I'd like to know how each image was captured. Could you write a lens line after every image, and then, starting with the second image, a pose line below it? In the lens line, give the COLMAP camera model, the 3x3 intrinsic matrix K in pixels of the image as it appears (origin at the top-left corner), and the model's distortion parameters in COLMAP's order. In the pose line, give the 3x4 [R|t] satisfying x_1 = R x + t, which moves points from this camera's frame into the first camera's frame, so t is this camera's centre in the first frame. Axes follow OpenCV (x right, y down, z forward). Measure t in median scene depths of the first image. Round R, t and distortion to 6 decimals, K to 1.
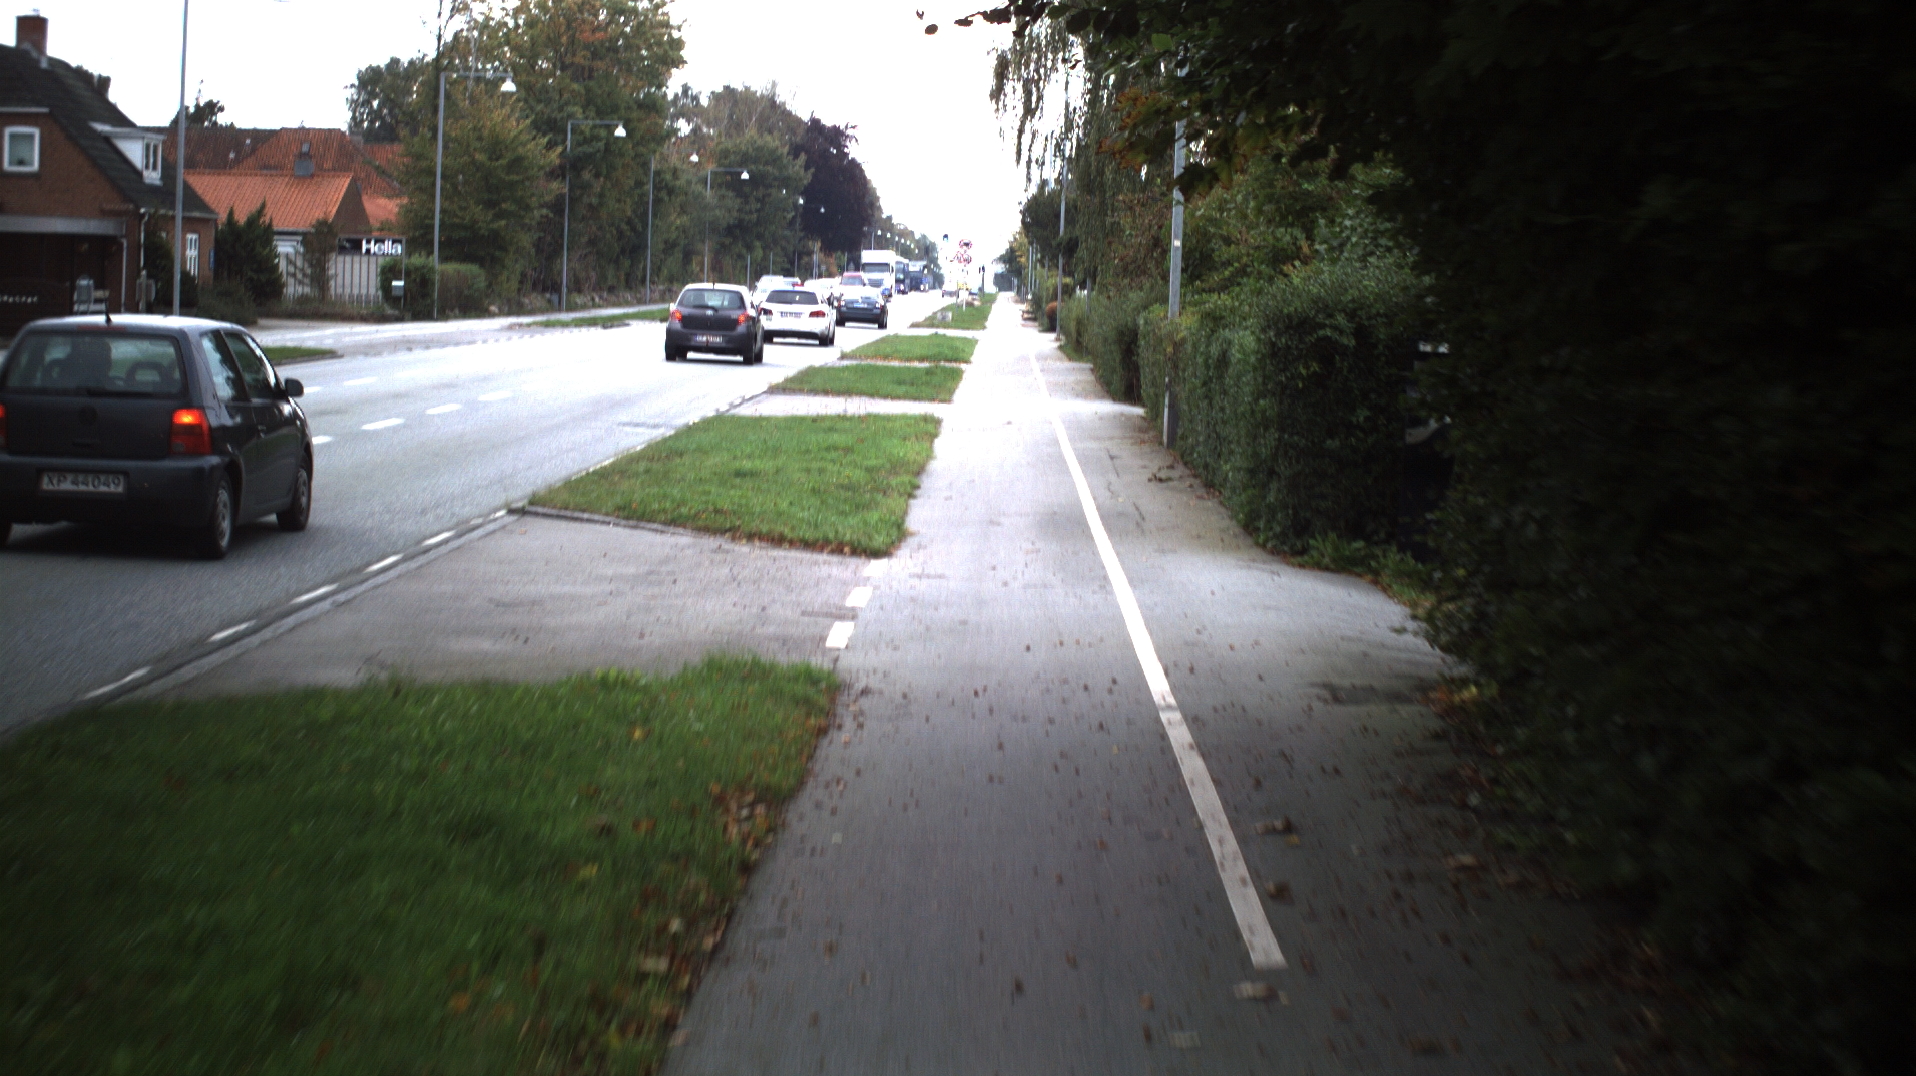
lens RADIAL K [[4899.3, 0, 949.4], [0, 4899.3, 538.3], [0, 0, 1]] dist [-0.278979, 0.000000]
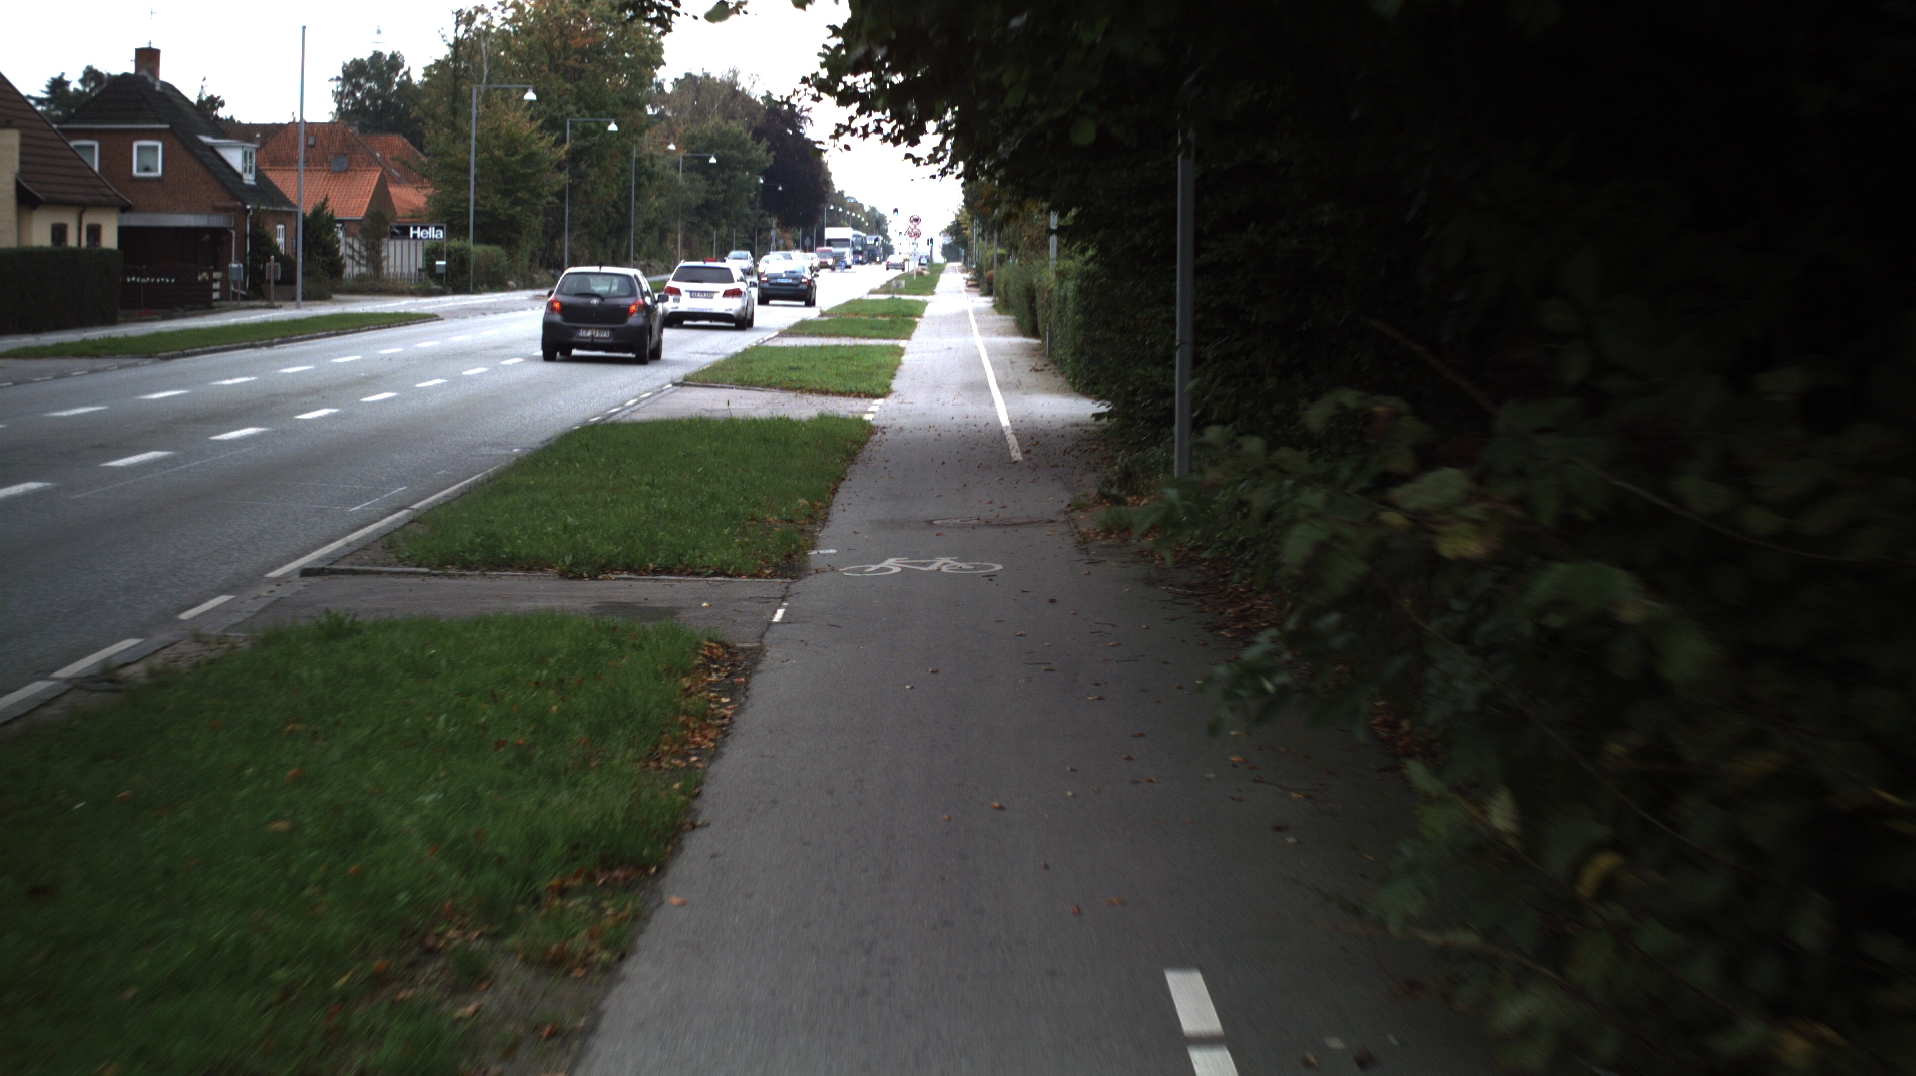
lens RADIAL K [[9217.0, 0, 962.1], [0, 9217.0, 541.2], [0, 0, 1]] dist [-1.179218, 0.000000]
pose [[0.999839, -0.015265, 0.009382, -0.008211], [0.015451, 0.999679, -0.020077, 0.066683], [-0.009072, 0.020219, 0.999754, -1.318318]]
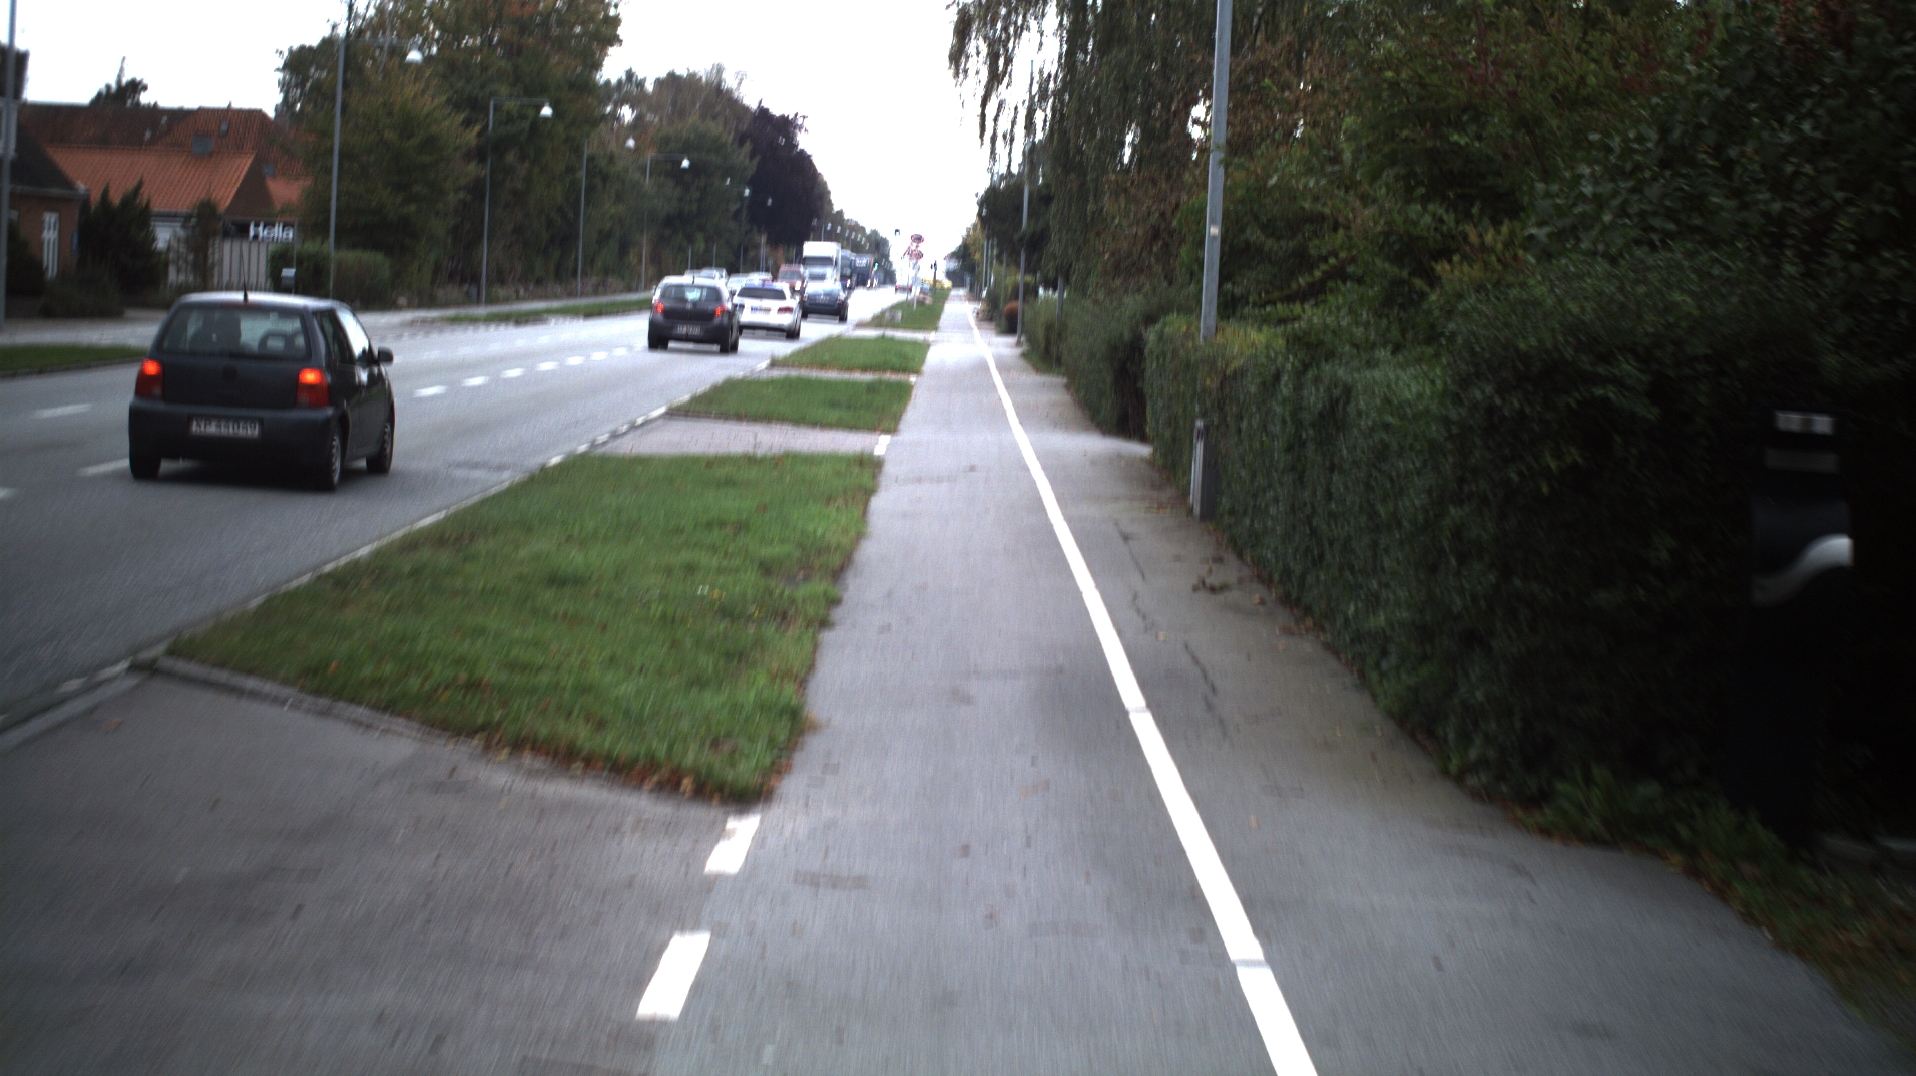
lens RADIAL K [[3974.0, 0, 960.7], [0, 3974.0, 546.0], [0, 0, 1]] dist [-0.175263, 0.000000]
pose [[0.999808, 0.012445, 0.015160, 0.000958], [-0.012677, 0.999803, 0.015252, -0.015254], [-0.014967, -0.015442, 0.999769, 0.282933]]
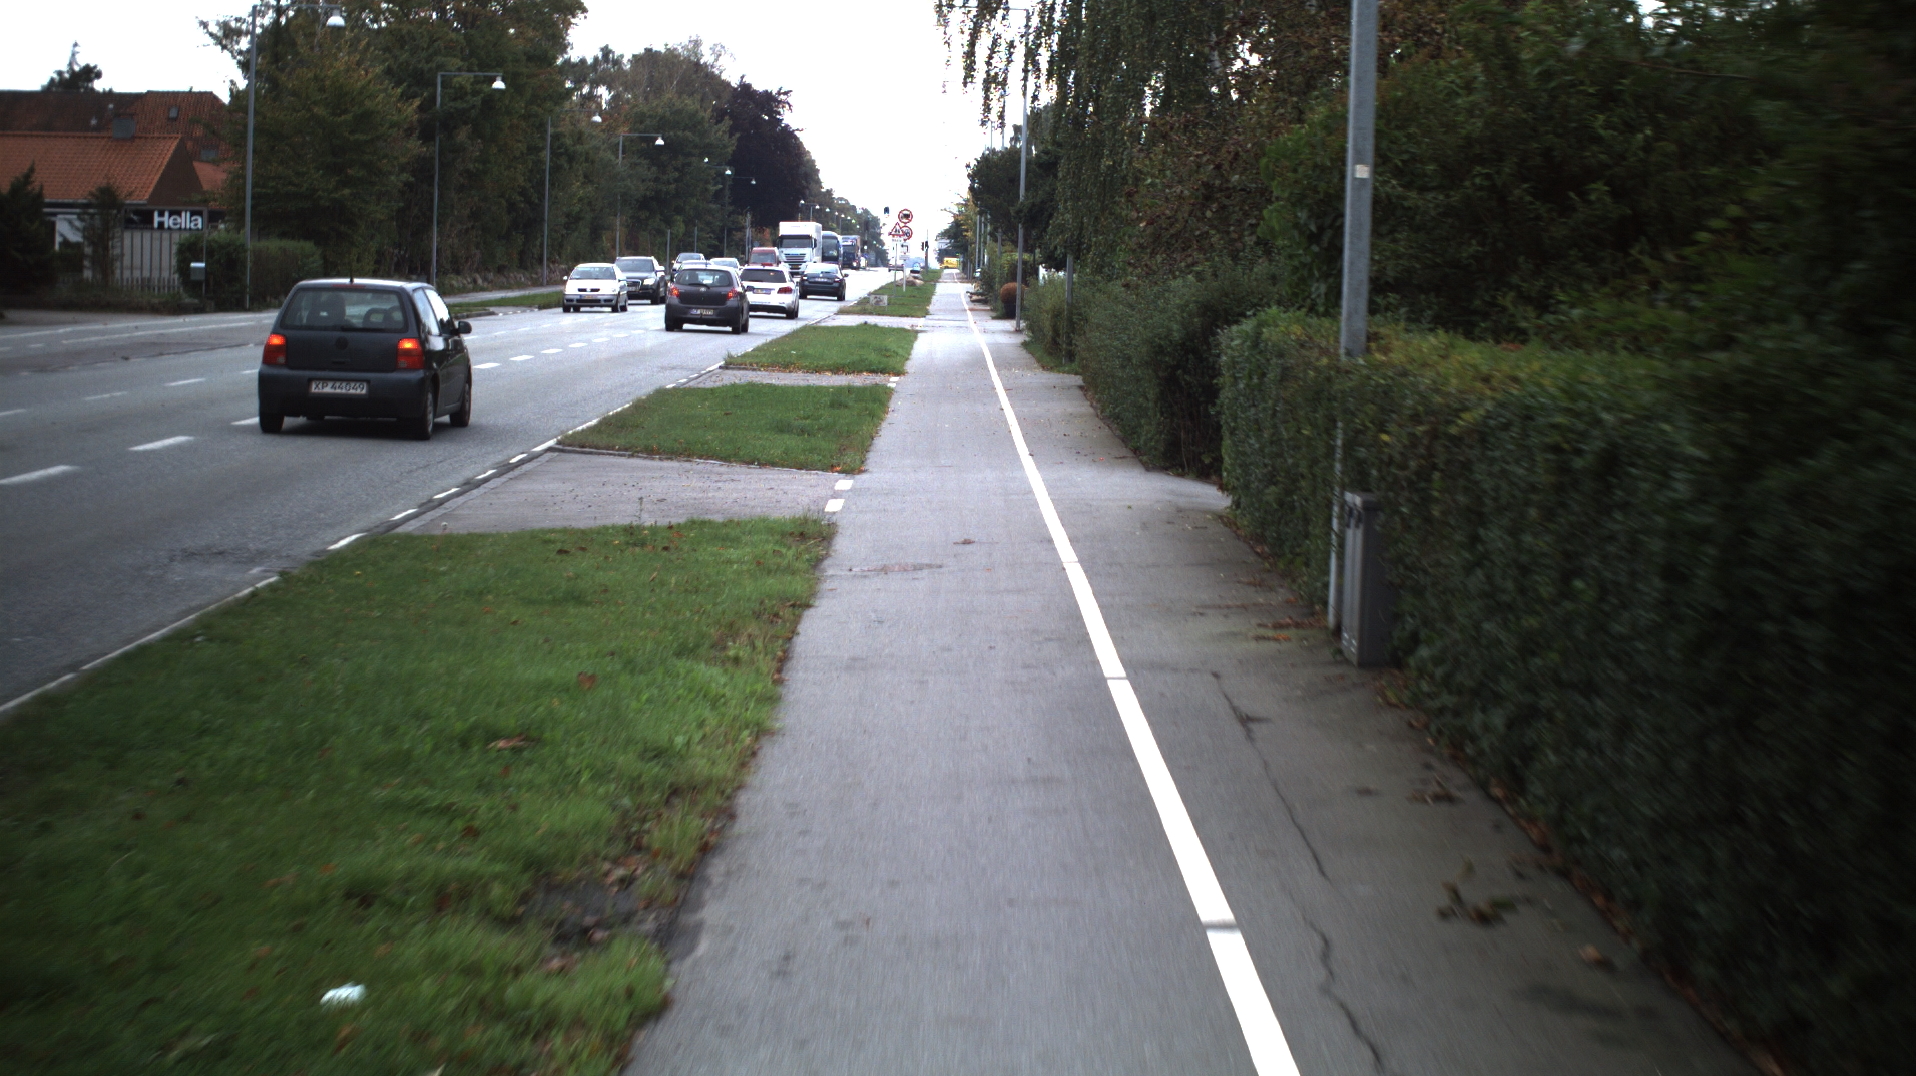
lens RADIAL K [[3339.5, 0, 963.6], [0, 3339.5, 528.8], [0, 0, 1]] dist [-0.117824, 0.000000]
pose [[0.999854, -0.006476, 0.015815, 0.004701], [0.006012, 0.999554, 0.029241, -0.025466], [-0.015998, -0.029141, 0.999447, 0.477113]]
